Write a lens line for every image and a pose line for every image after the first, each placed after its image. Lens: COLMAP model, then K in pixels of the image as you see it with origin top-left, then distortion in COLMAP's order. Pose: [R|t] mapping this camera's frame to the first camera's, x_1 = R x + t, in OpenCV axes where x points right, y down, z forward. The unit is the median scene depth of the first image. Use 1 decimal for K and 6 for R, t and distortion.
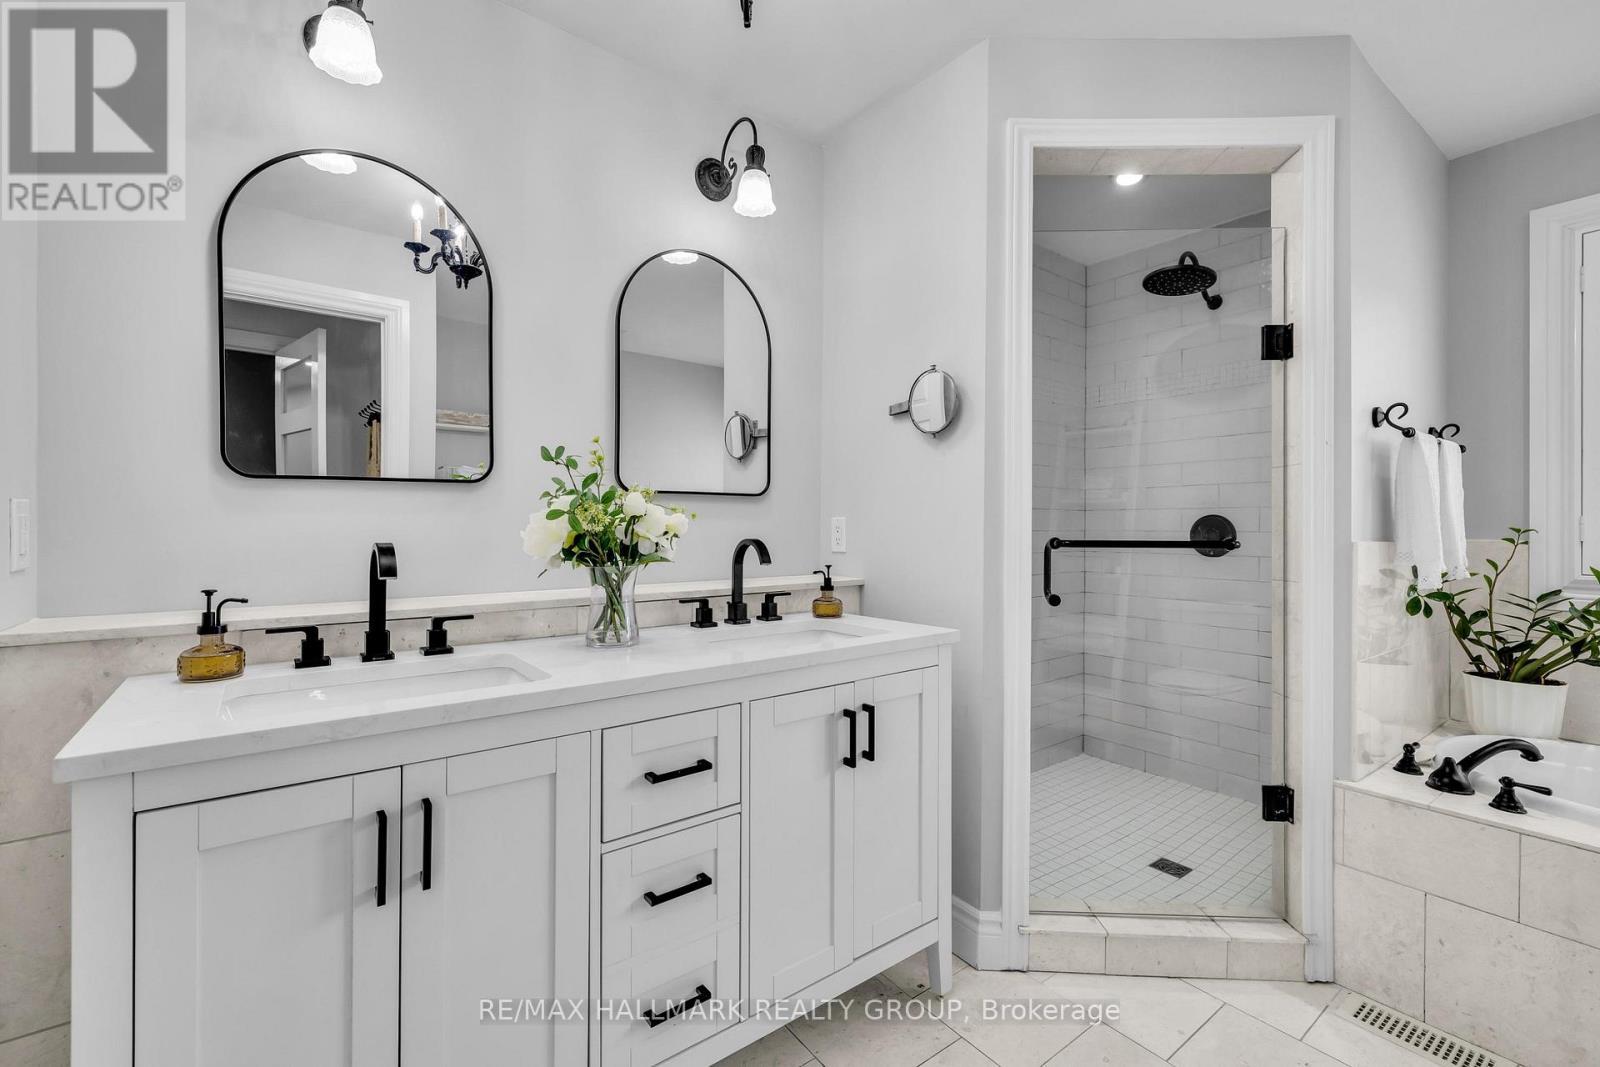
lens RADIAL K [[681.2, 0, 803.7], [0, 681.2, 522.1], [0, 0, 1]] dist [-0.000245, -0.000033]
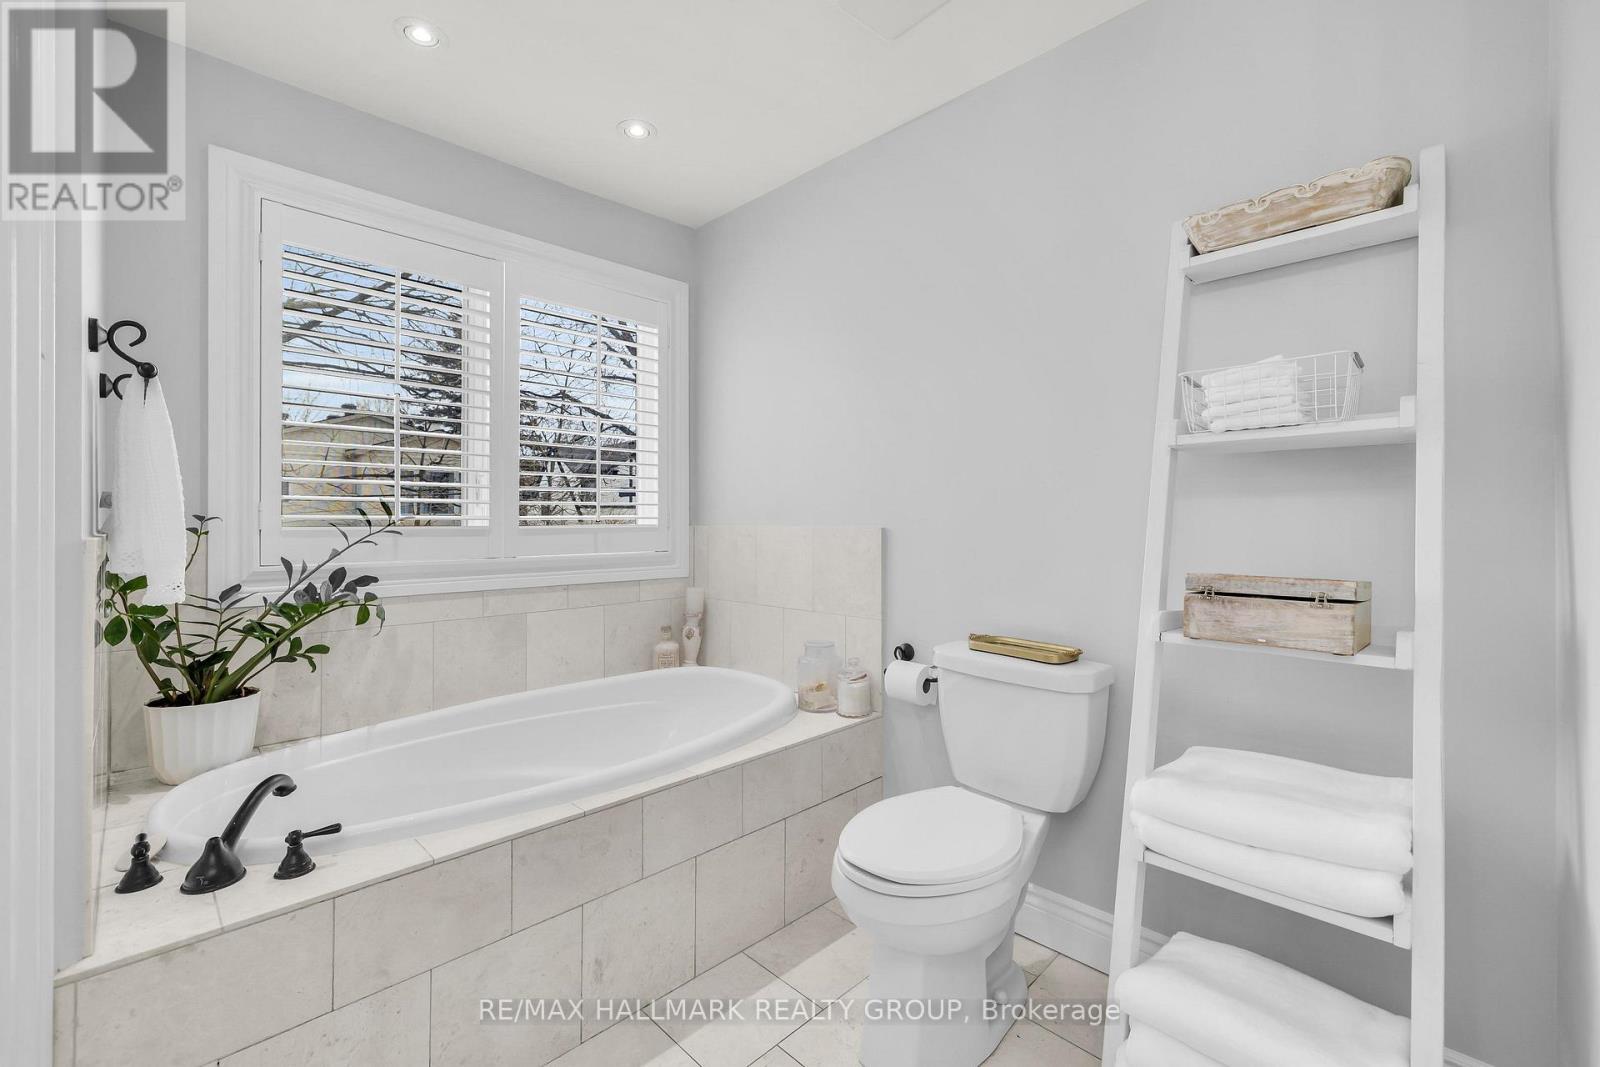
lens RADIAL K [[681.2, 0, 803.7], [0, 681.2, 522.1], [0, 0, 1]] dist [-0.000245, -0.000033]
pose [[-0.121281, -0.007715, 0.992588, 0.135436], [-0.012015, 0.999908, 0.006304, 0.002616], [-0.992545, -0.011162, -0.121363, 0.385399]]
